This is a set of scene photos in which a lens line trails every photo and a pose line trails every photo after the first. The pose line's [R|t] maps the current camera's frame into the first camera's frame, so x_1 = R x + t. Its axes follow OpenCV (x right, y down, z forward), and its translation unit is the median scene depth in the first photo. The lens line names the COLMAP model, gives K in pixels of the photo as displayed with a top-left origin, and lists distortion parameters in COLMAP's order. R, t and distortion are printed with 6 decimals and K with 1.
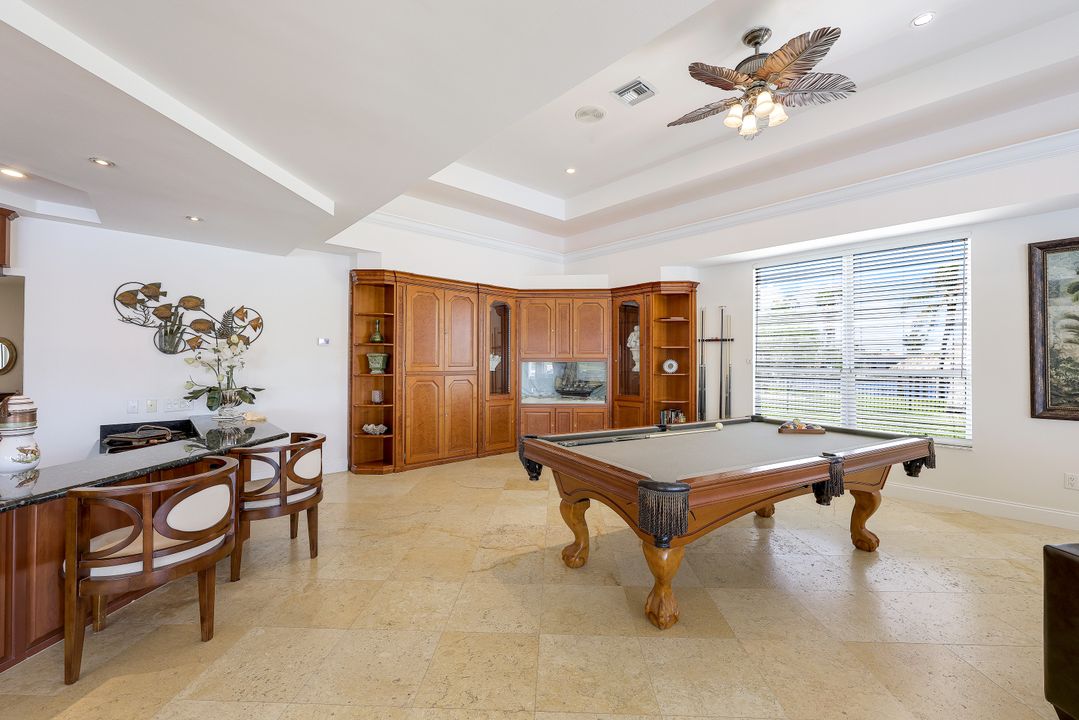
lens RADIAL K [[437.7, 0, 539.3], [0, 437.7, 357.4], [0, 0, 1]] dist [-0.001145, -0.000206]
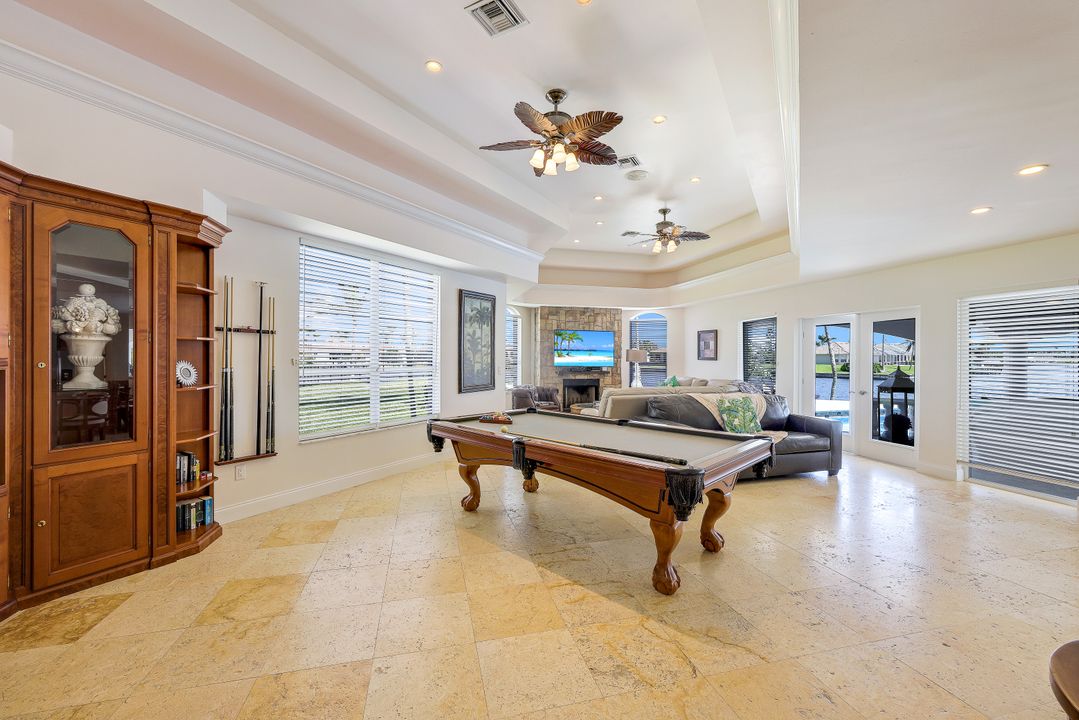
lens RADIAL K [[437.7, 0, 539.3], [0, 437.7, 357.4], [0, 0, 1]] dist [-0.001145, -0.000206]
pose [[-0.287944, -0.009332, 0.957602, -0.384029], [-0.014385, 0.999882, 0.005418, -0.009427], [-0.957539, -0.012215, -0.288044, 0.813440]]
